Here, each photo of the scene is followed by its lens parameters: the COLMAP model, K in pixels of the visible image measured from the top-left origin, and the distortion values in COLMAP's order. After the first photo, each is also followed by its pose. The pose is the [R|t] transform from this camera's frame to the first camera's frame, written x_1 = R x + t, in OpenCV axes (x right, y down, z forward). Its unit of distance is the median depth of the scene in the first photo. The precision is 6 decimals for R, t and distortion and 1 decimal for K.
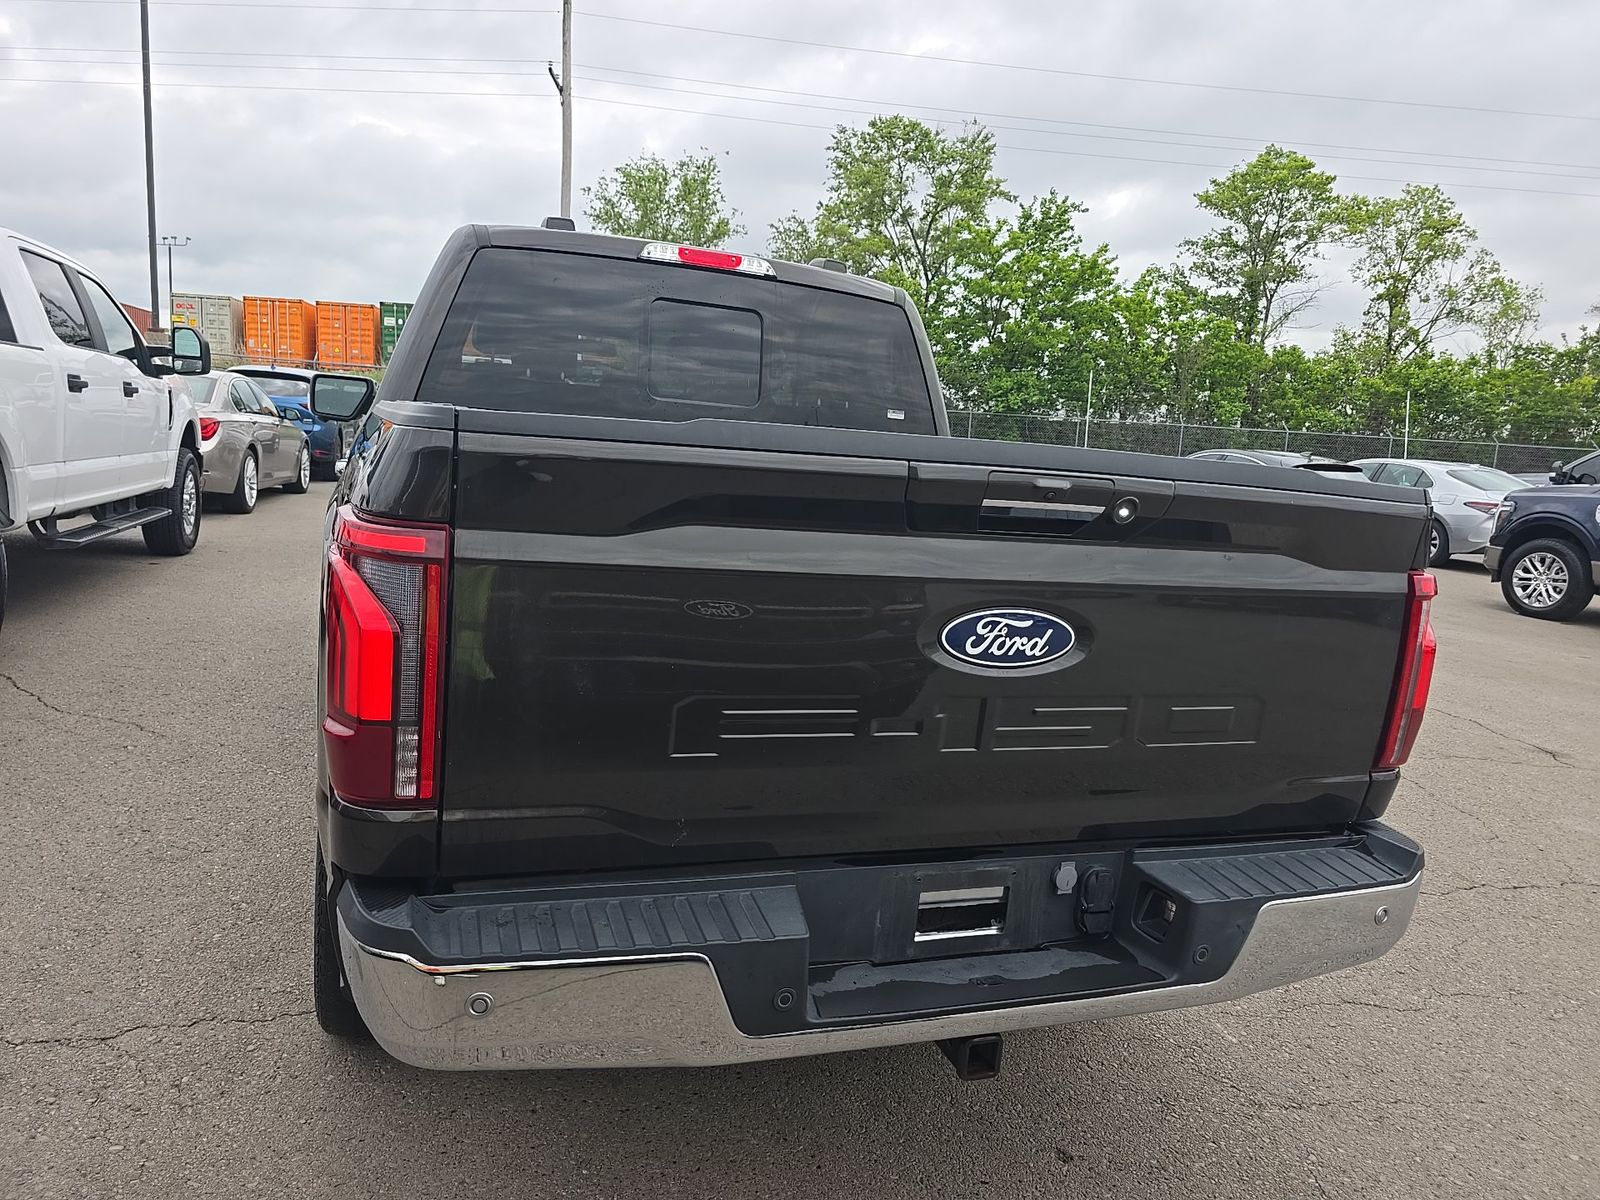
lens RADIAL K [[1084.3, 0, 802.4], [0, 1084.3, 600.2], [0, 0, 1]] dist [0.055061, -0.044993]
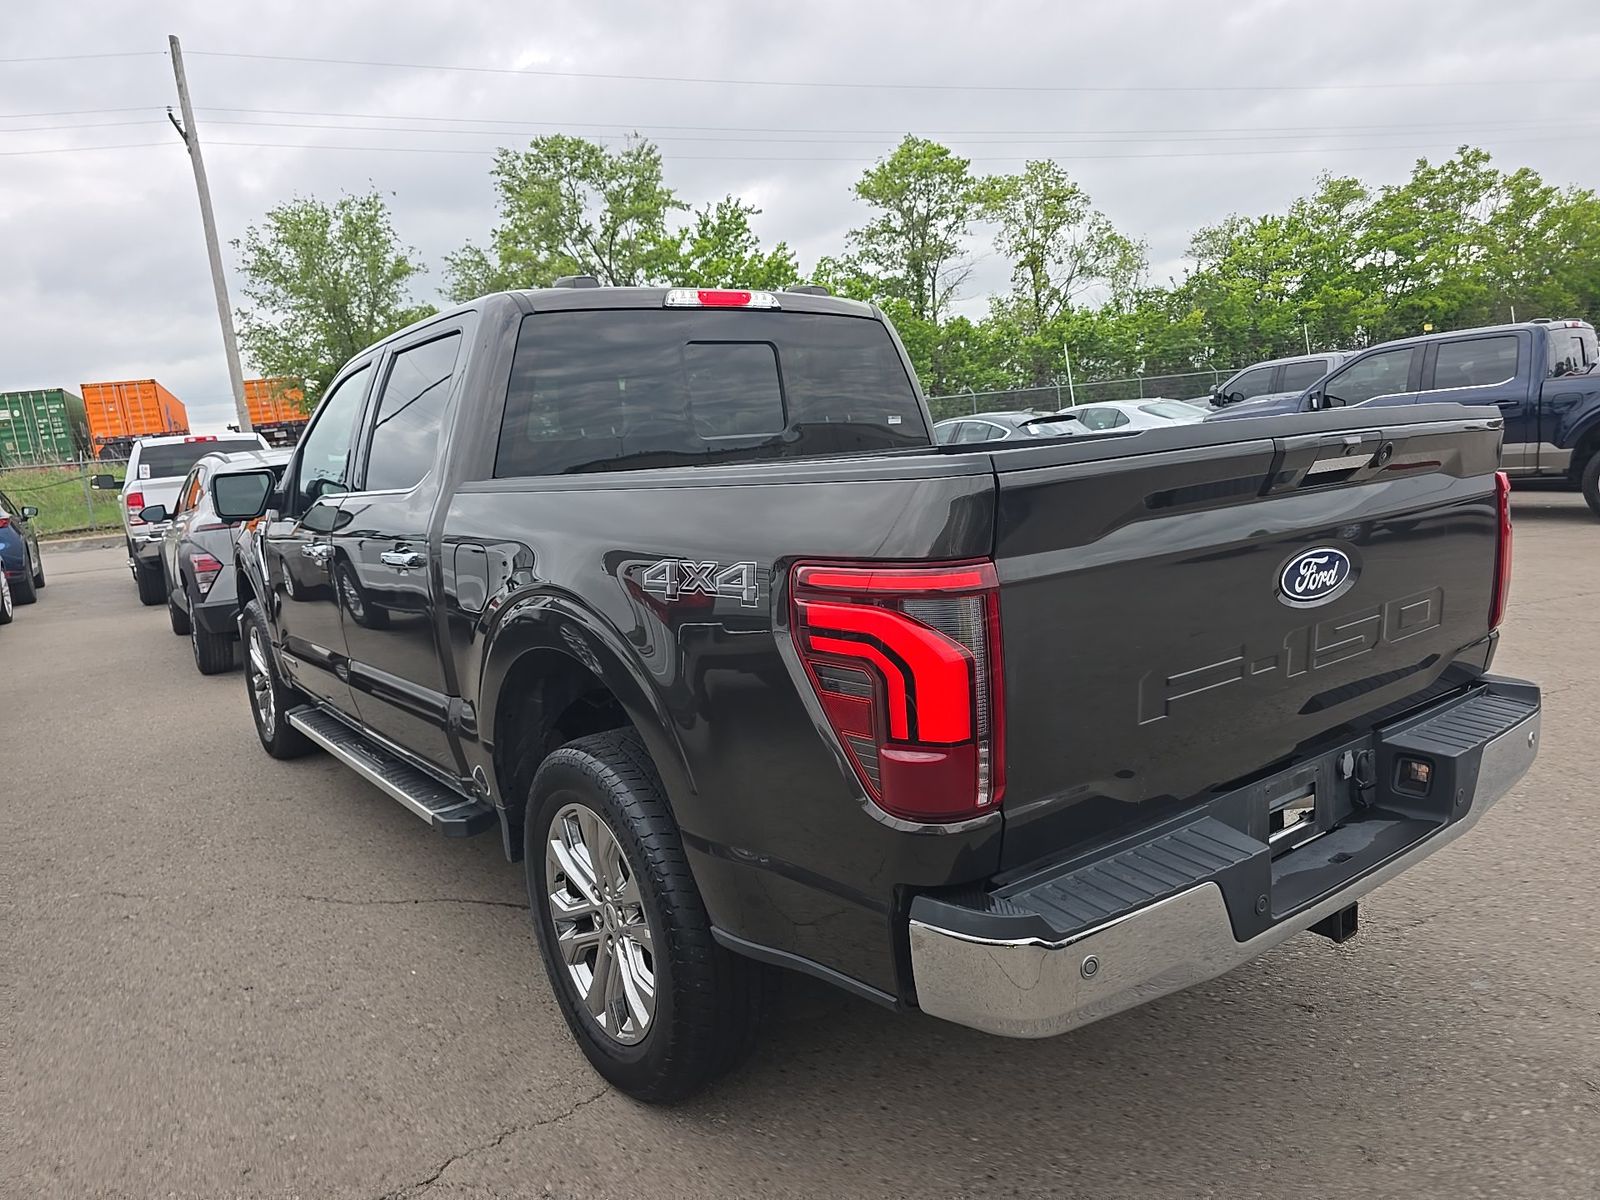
lens RADIAL K [[1084.3, 0, 804.3], [0, 1084.3, 605.2], [0, 0, 1]] dist [0.055061, -0.044993]
pose [[0.946926, -0.193340, 0.256809, -0.038395], [0.194341, 0.980693, 0.021732, -0.003908], [-0.256052, 0.029330, 0.966218, -0.001577]]
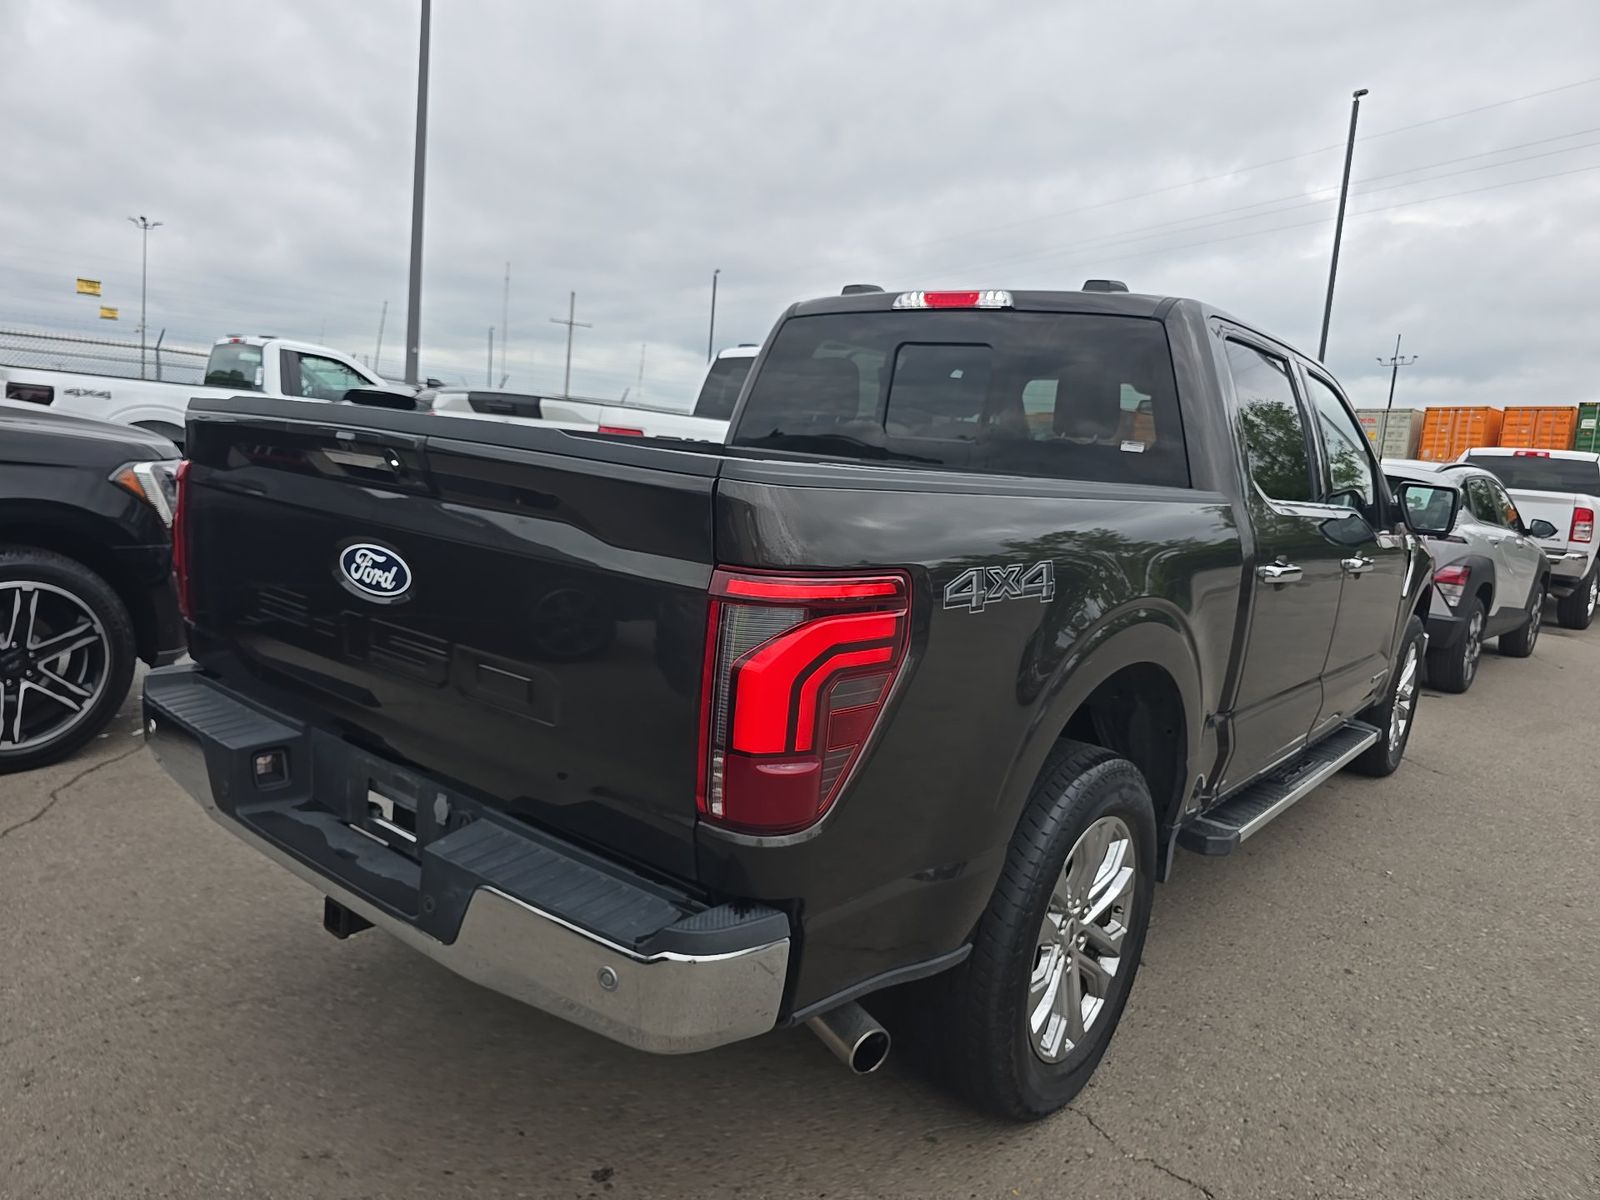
lens RADIAL K [[1084.3, 0, 794.1], [0, 1084.3, 598.8], [0, 0, 1]] dist [0.055061, -0.044993]
pose [[0.515302, 0.085640, -0.852719, 0.084245], [-0.174858, 0.984570, -0.006785, -0.000372], [0.838980, 0.152601, 0.522326, 0.043974]]
